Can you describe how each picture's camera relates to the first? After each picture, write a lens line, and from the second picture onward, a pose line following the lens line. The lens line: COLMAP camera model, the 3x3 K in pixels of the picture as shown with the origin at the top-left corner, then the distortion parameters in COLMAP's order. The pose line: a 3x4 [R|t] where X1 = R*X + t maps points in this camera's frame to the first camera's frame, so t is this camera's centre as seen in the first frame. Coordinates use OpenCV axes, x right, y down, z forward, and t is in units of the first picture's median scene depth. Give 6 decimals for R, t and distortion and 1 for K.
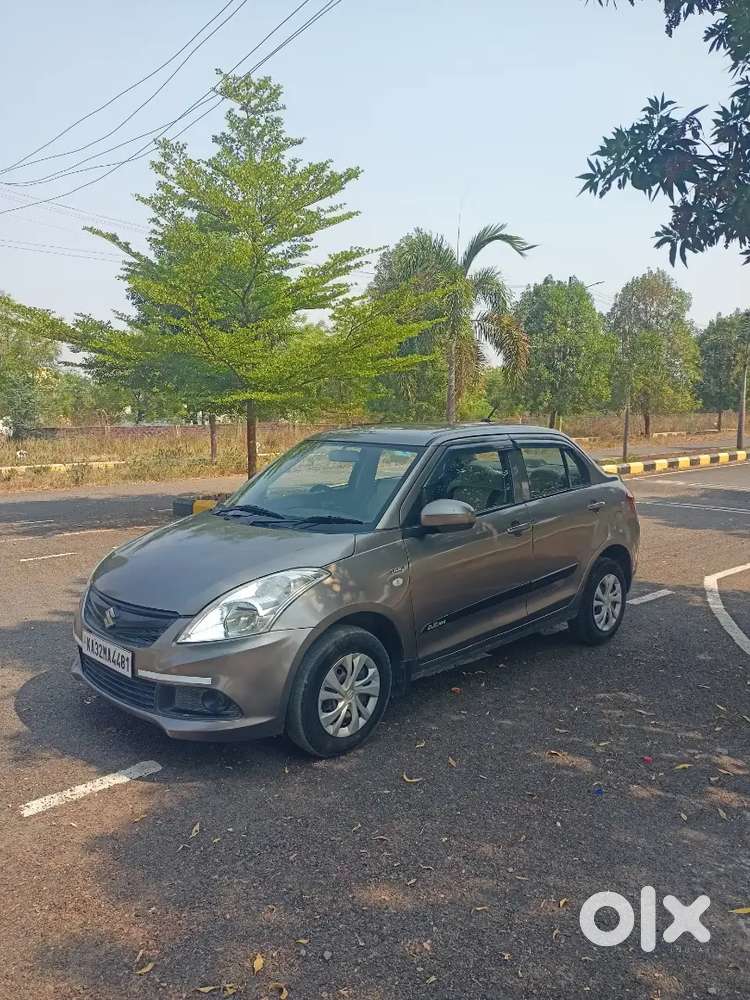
lens RADIAL K [[749.2, 0, 375.2], [0, 749.2, 503.2], [0, 0, 1]] dist [0.003778, 0.000437]
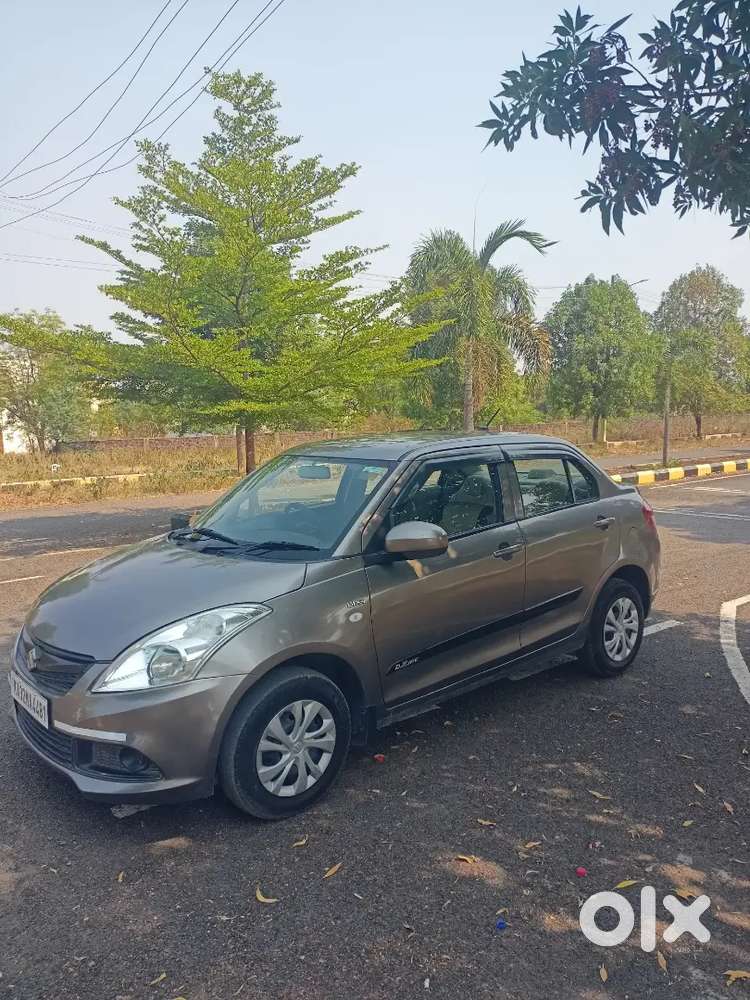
lens RADIAL K [[749.0, 0, 376.6], [0, 749.0, 491.8], [0, 0, 1]] dist [0.011050, -0.013145]
pose [[0.997716, -0.012247, -0.066436, 0.071016], [0.010717, 0.999670, -0.023343, -0.012888], [0.066700, 0.022578, 0.997518, 0.076116]]
